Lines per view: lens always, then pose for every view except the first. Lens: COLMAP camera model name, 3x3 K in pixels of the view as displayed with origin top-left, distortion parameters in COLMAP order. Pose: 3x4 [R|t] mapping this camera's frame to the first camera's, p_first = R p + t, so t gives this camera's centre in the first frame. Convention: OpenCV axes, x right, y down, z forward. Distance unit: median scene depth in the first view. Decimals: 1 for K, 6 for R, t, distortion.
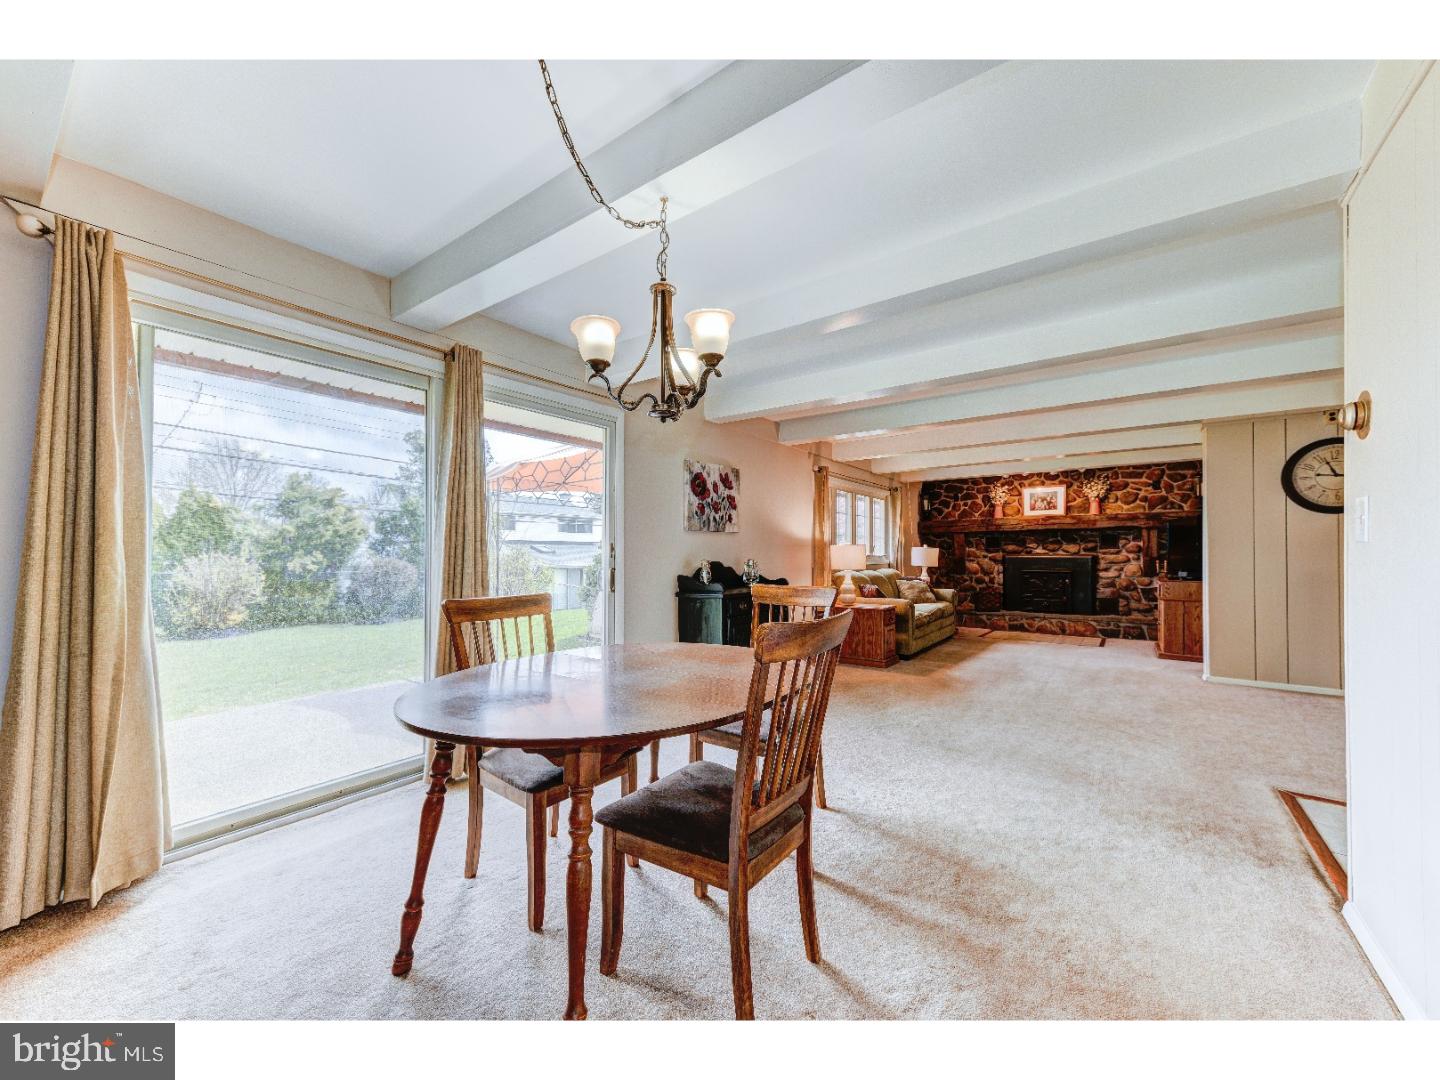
lens RADIAL K [[540.2, 0, 711.6], [0, 540.2, 547.3], [0, 0, 1]] dist [0.001694, 0.000032]
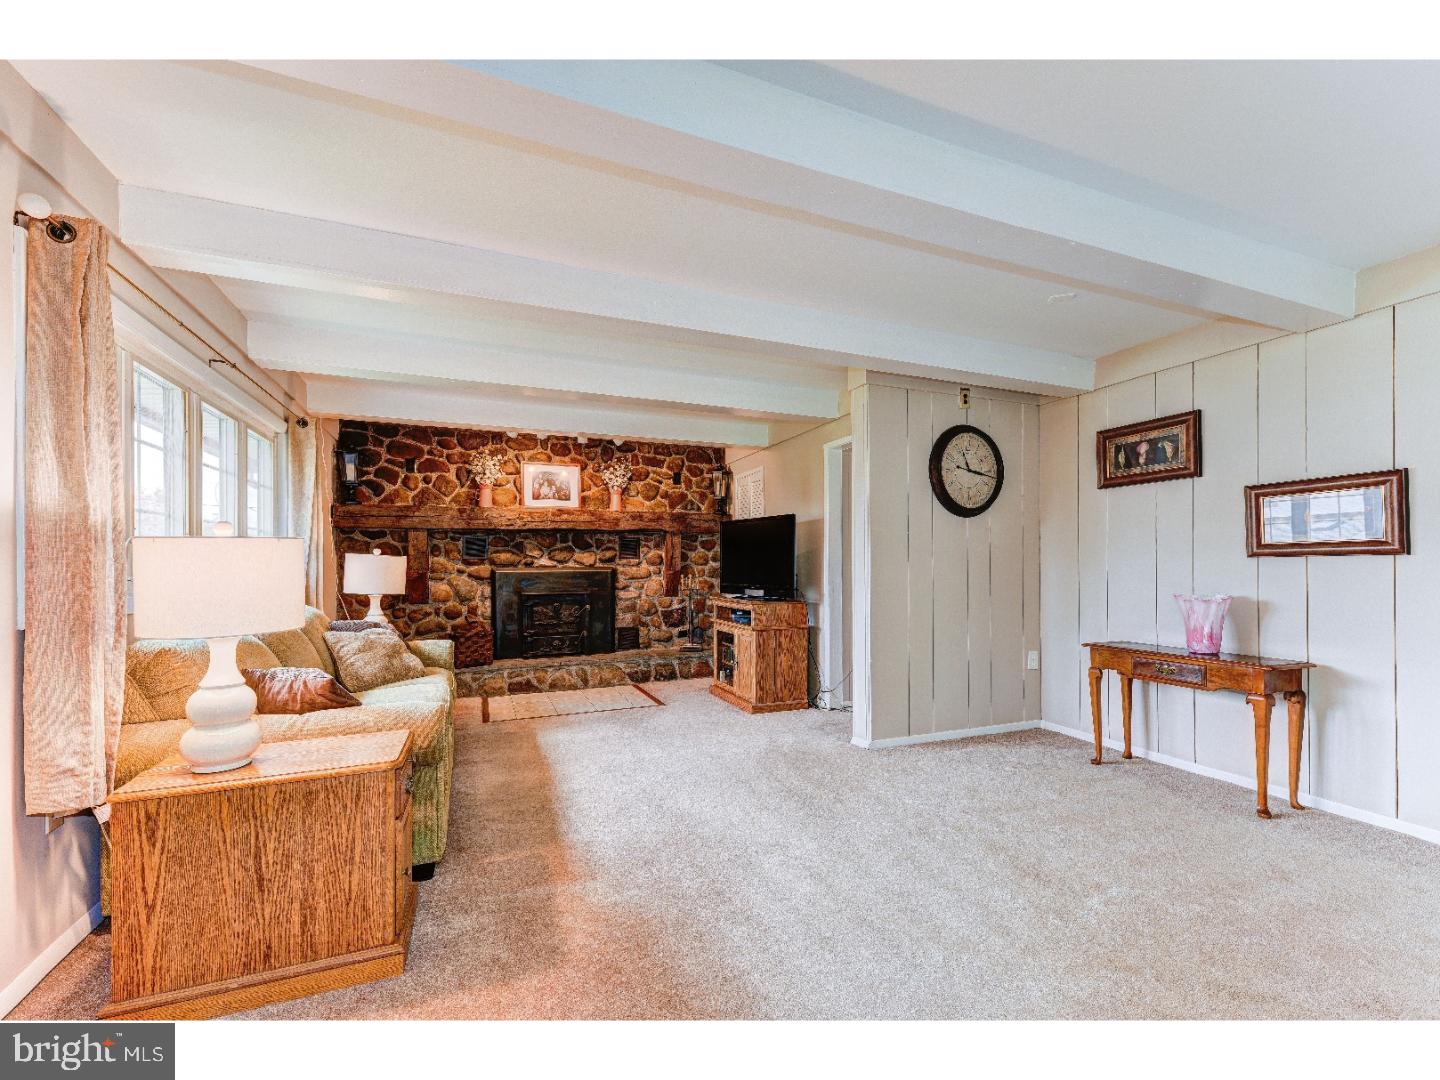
lens RADIAL K [[615.5, 0, 722.9], [0, 615.5, 562.5], [0, 0, 1]] dist [0.021827, 0.000056]
pose [[0.511923, -0.000331, 0.859031, 0.083493], [-0.006060, 0.999974, 0.003997, 0.002963], [-0.859010, -0.007252, 0.511908, 0.461380]]
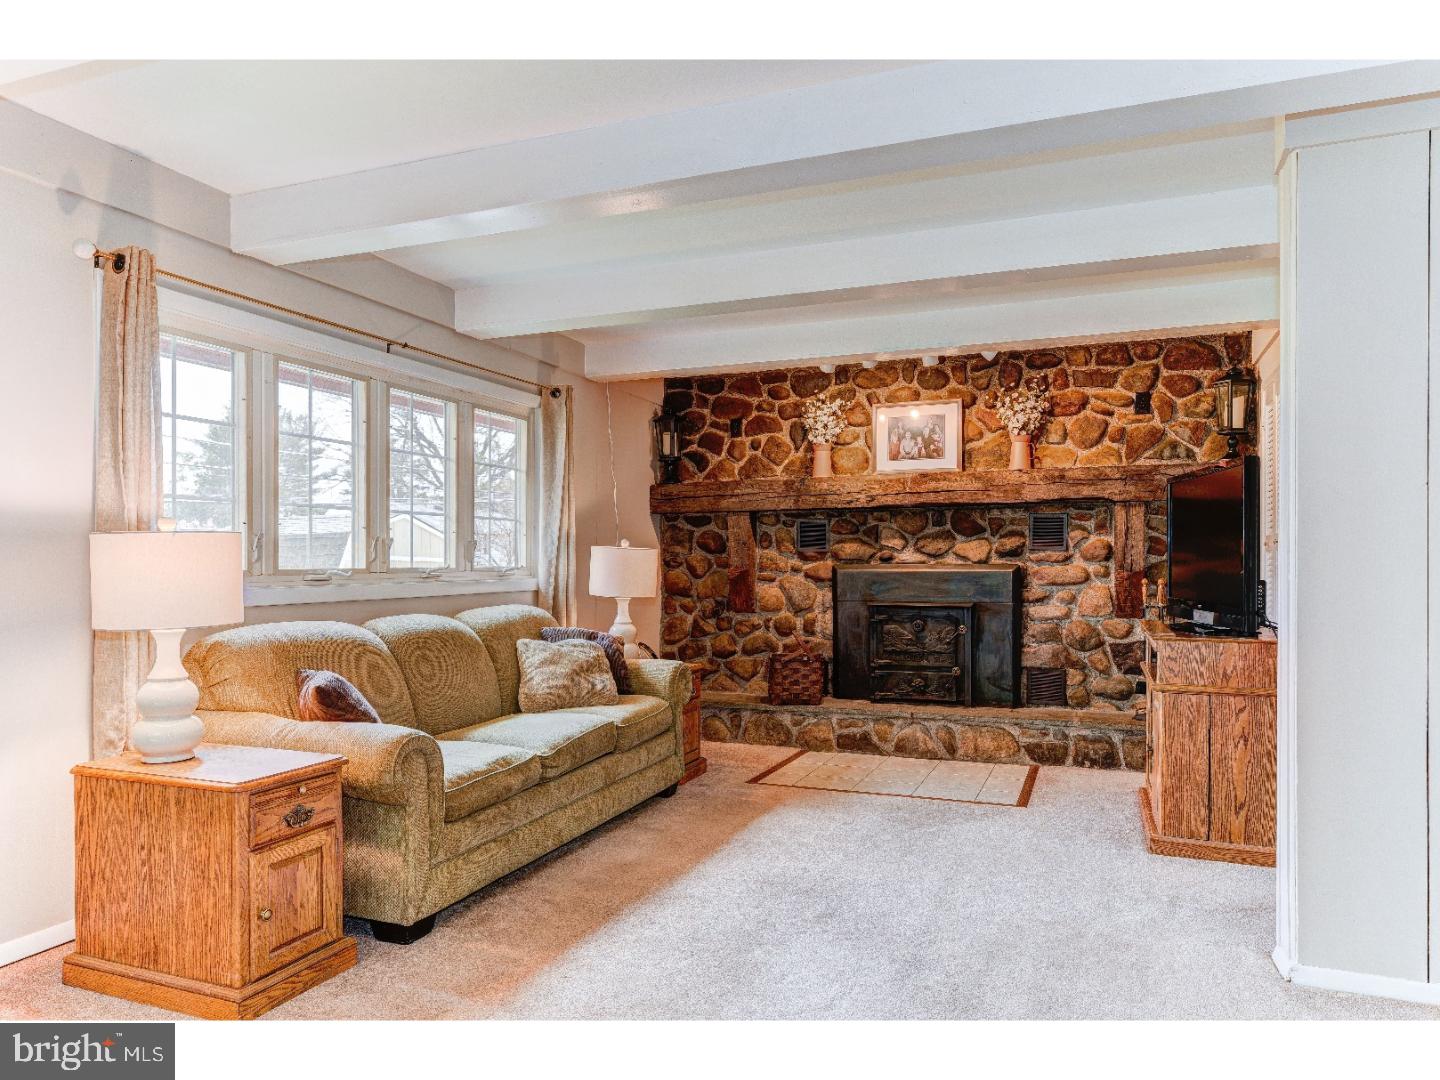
lens RADIAL K [[945.1, 0, 719.7], [0, 945.1, 563.0], [0, 0, 1]] dist [-0.003869, 0.001442]
pose [[0.962289, -0.001968, 0.272022, 0.280538], [-0.001469, 0.999922, 0.012429, 0.003068], [-0.272025, -0.012360, 0.962211, 0.350816]]
